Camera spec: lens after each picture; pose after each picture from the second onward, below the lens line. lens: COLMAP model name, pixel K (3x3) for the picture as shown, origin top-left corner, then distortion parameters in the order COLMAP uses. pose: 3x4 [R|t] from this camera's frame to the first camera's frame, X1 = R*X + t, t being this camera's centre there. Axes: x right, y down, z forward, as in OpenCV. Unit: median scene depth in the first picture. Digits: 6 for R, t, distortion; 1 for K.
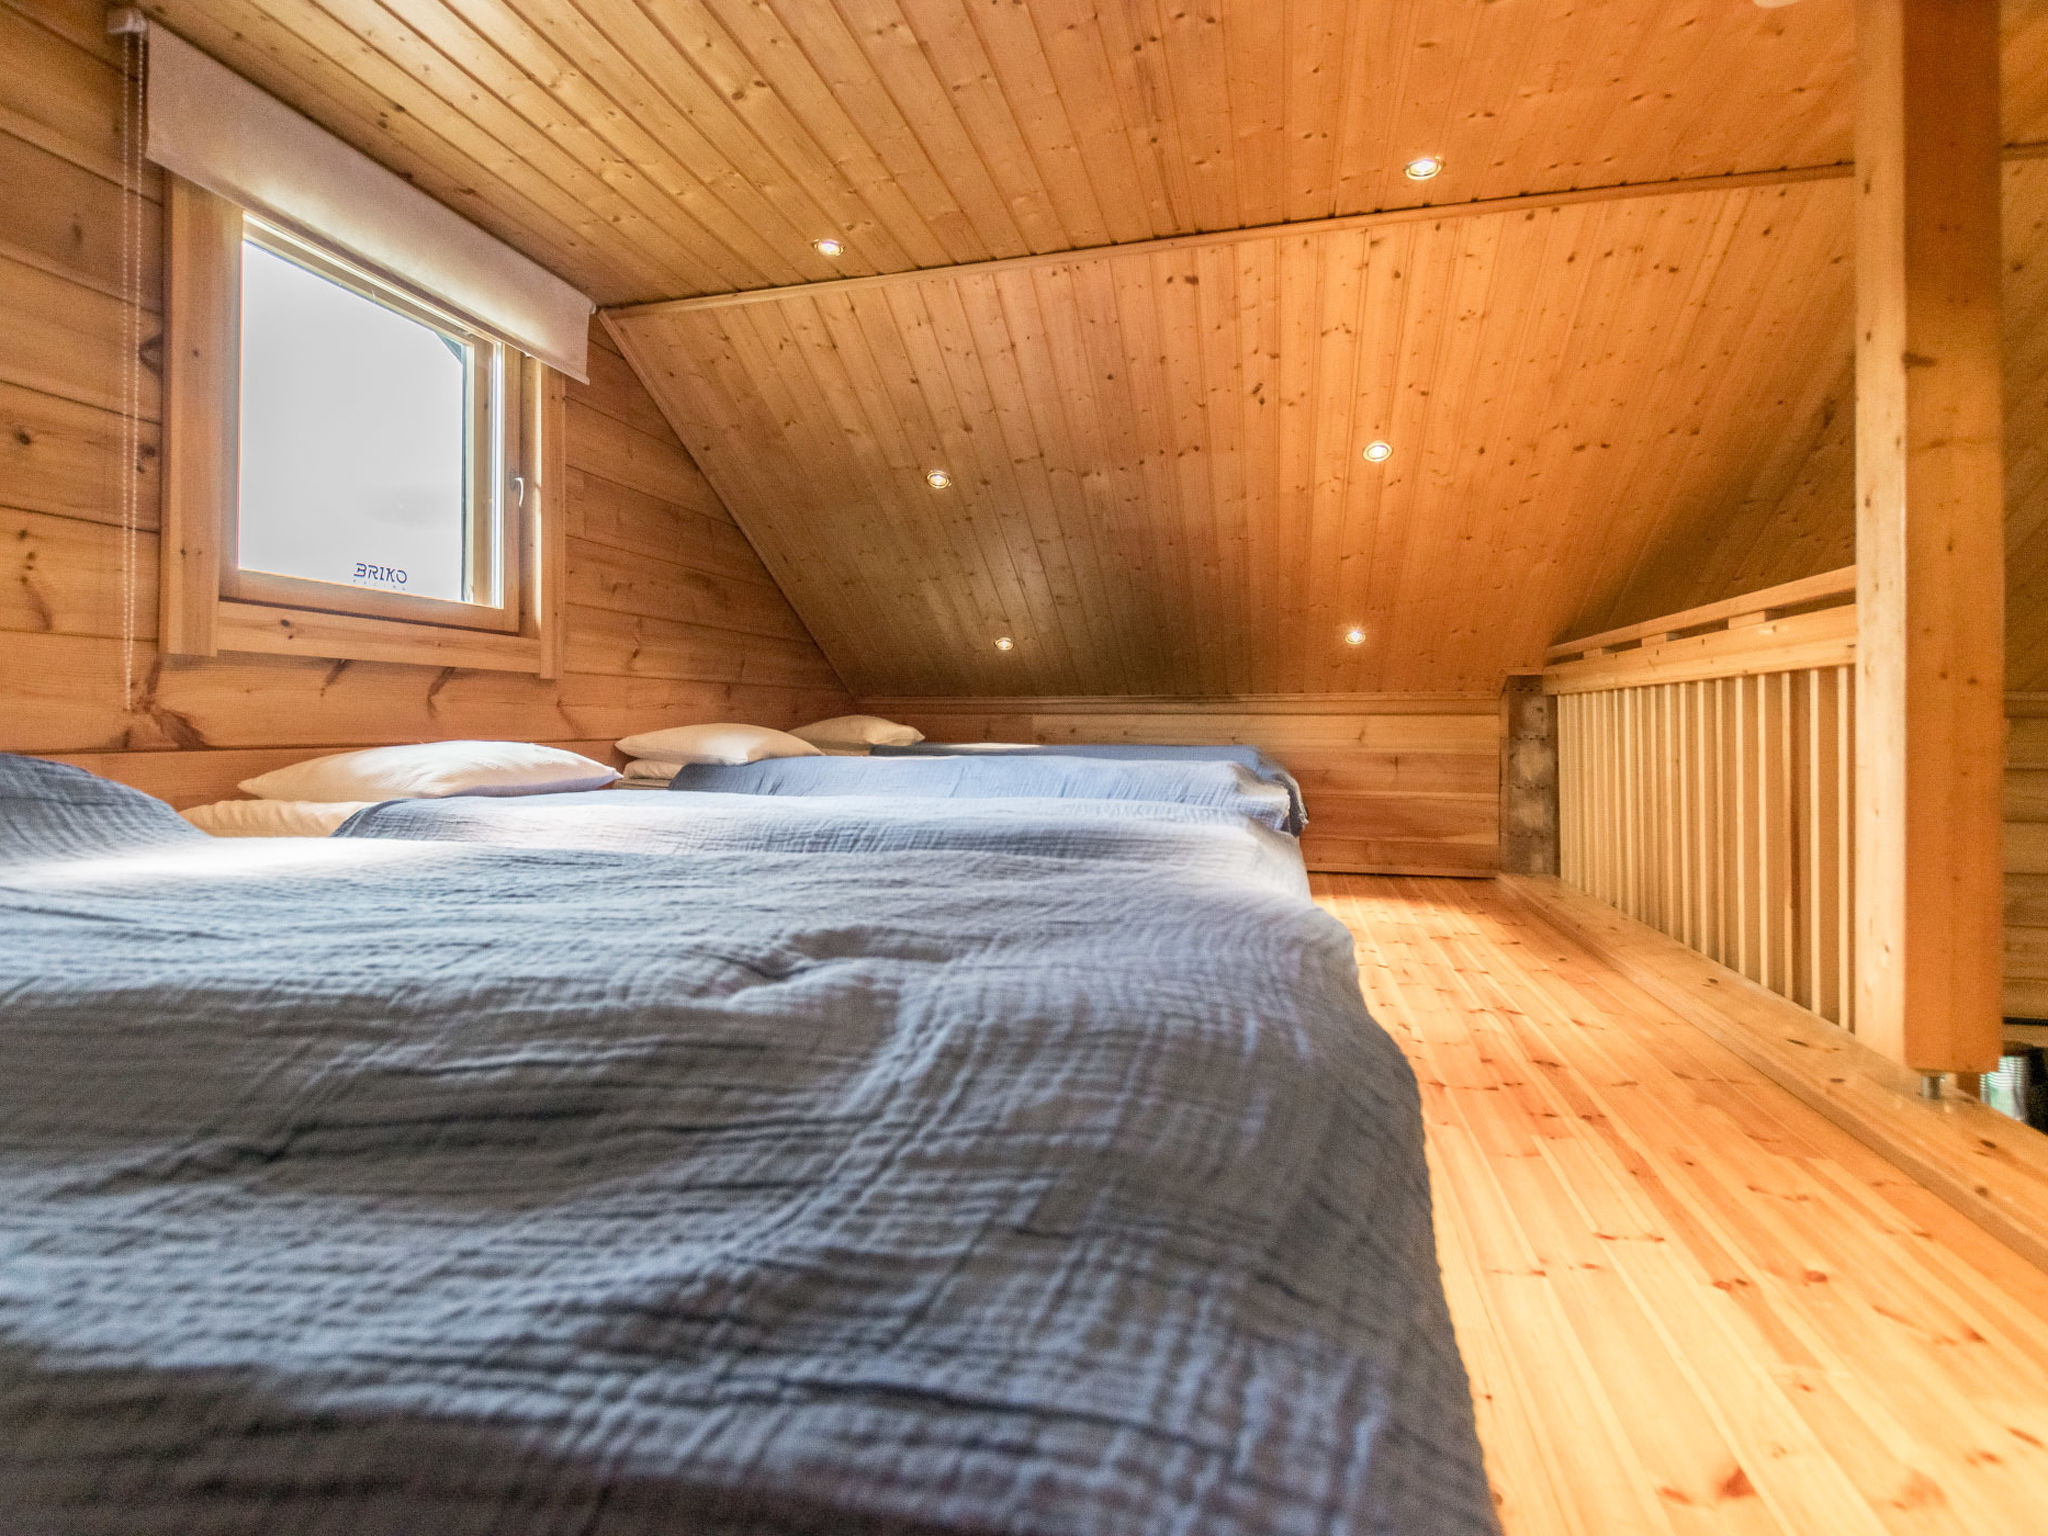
lens RADIAL K [[1018.9, 0, 1032.9], [0, 1018.9, 729.5], [0, 0, 1]] dist [0.011195, -0.000755]
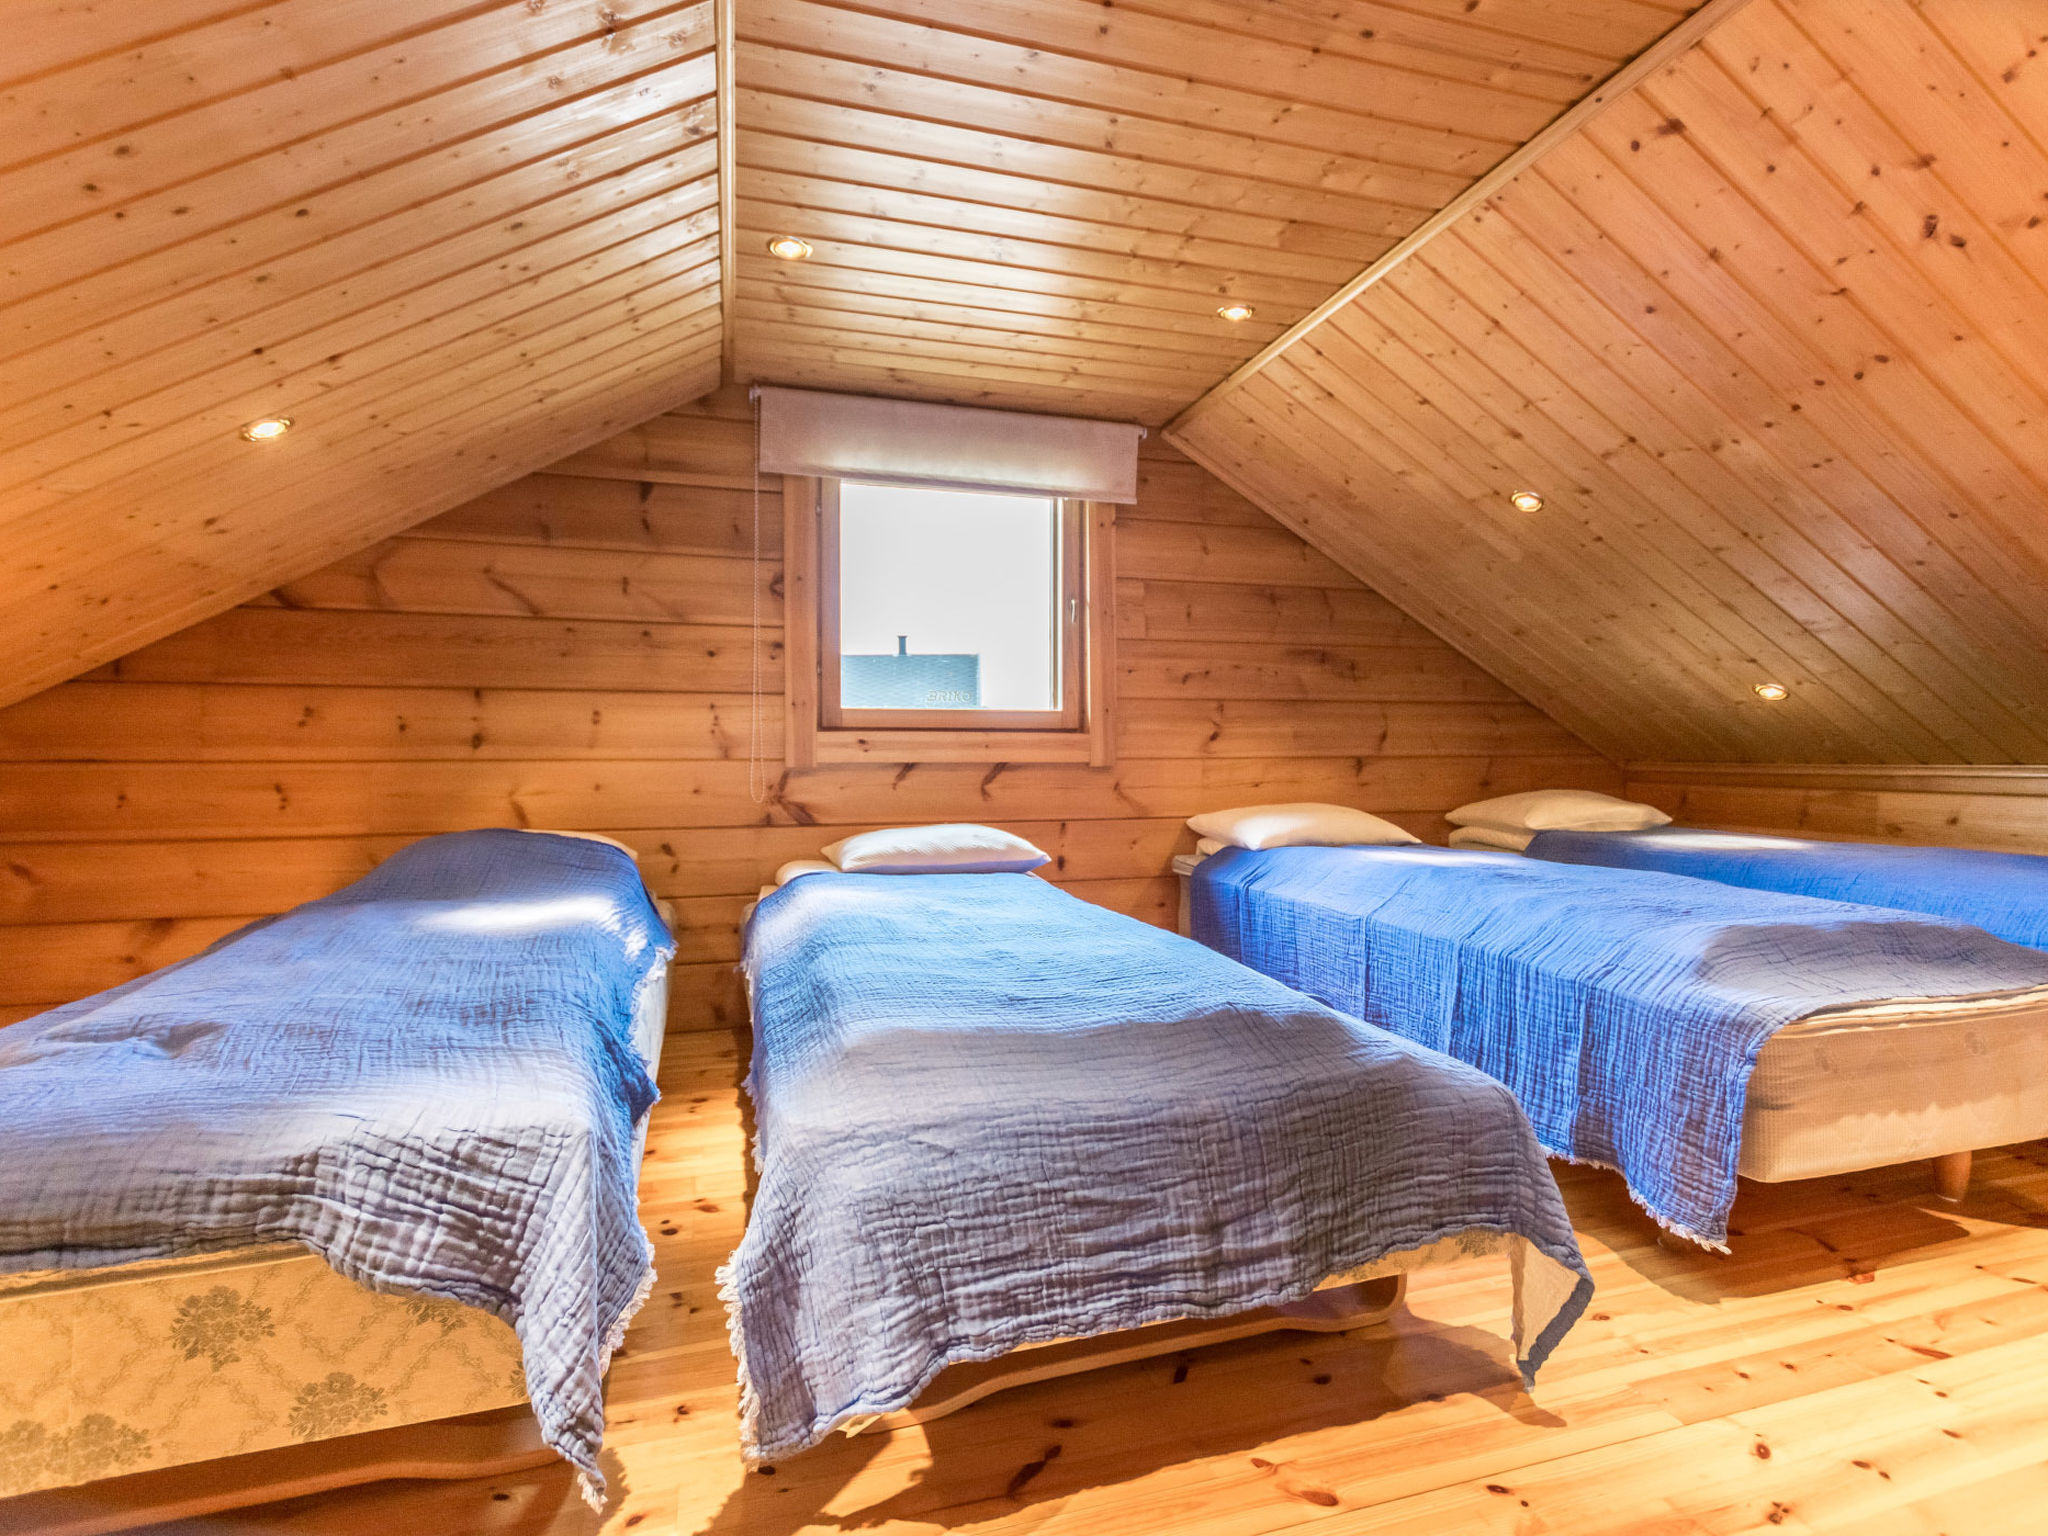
lens RADIAL K [[995.8, 0, 1024.0], [0, 995.8, 768.0], [0, 0, 1]] dist [0.001276, -0.000130]
pose [[0.495218, 0.012283, -0.868682, 0.470707], [-0.002397, 0.999916, 0.012772, -0.061641], [0.868766, -0.004243, 0.495205, 0.355376]]
